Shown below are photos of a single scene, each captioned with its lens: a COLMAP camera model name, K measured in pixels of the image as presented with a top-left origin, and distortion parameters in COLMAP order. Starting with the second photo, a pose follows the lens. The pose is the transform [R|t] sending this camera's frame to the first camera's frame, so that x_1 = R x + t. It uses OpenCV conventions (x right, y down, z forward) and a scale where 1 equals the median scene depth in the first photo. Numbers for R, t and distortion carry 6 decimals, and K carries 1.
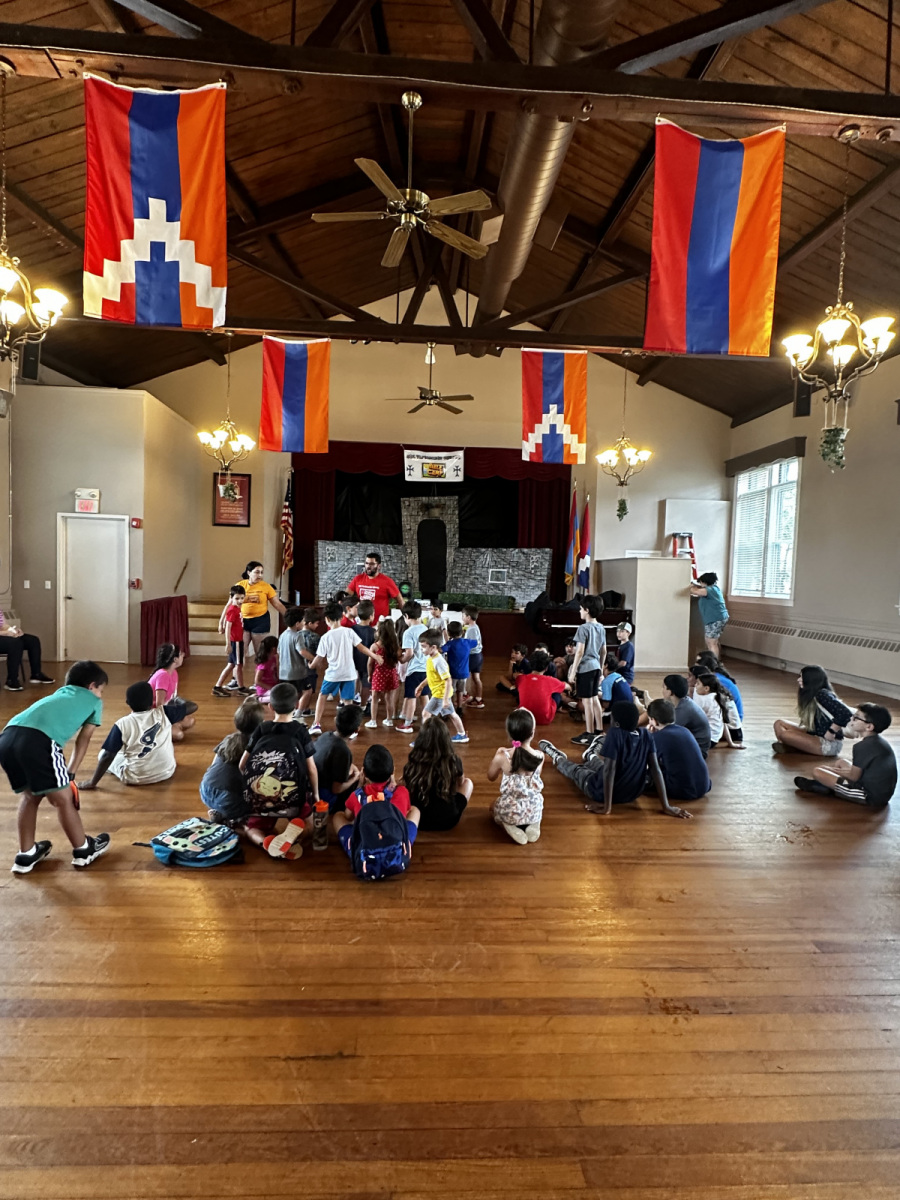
lens RADIAL K [[600.3, 0, 450.4], [0, 600.3, 601.0], [0, 0, 1]] dist [0.000804, -0.000797]
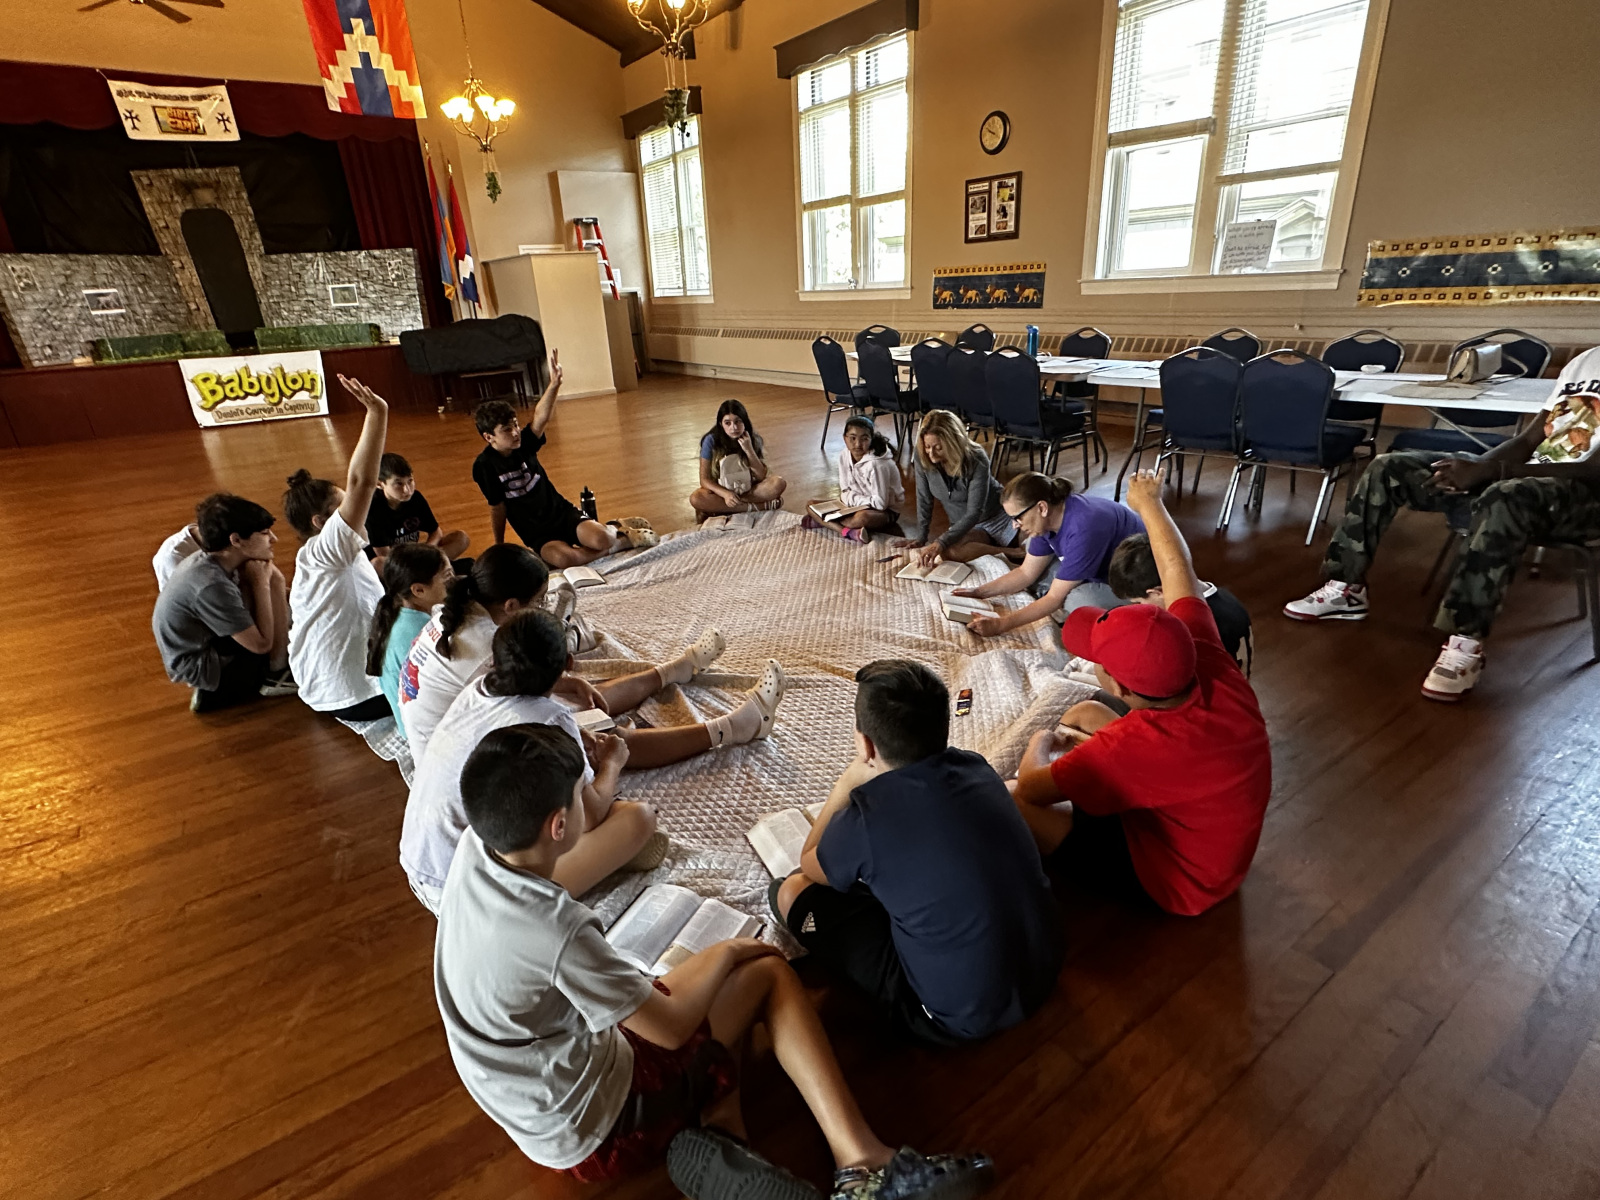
lens RADIAL K [[800.4, 0, 792.7], [0, 800.4, 601.7], [0, 0, 1]] dist [0.000804, -0.000797]
pose [[0.848465, -0.256540, 0.462920, -0.000591], [0.093329, 0.933485, 0.346259, 0.018935], [-0.520958, -0.250585, 0.815972, -0.130838]]
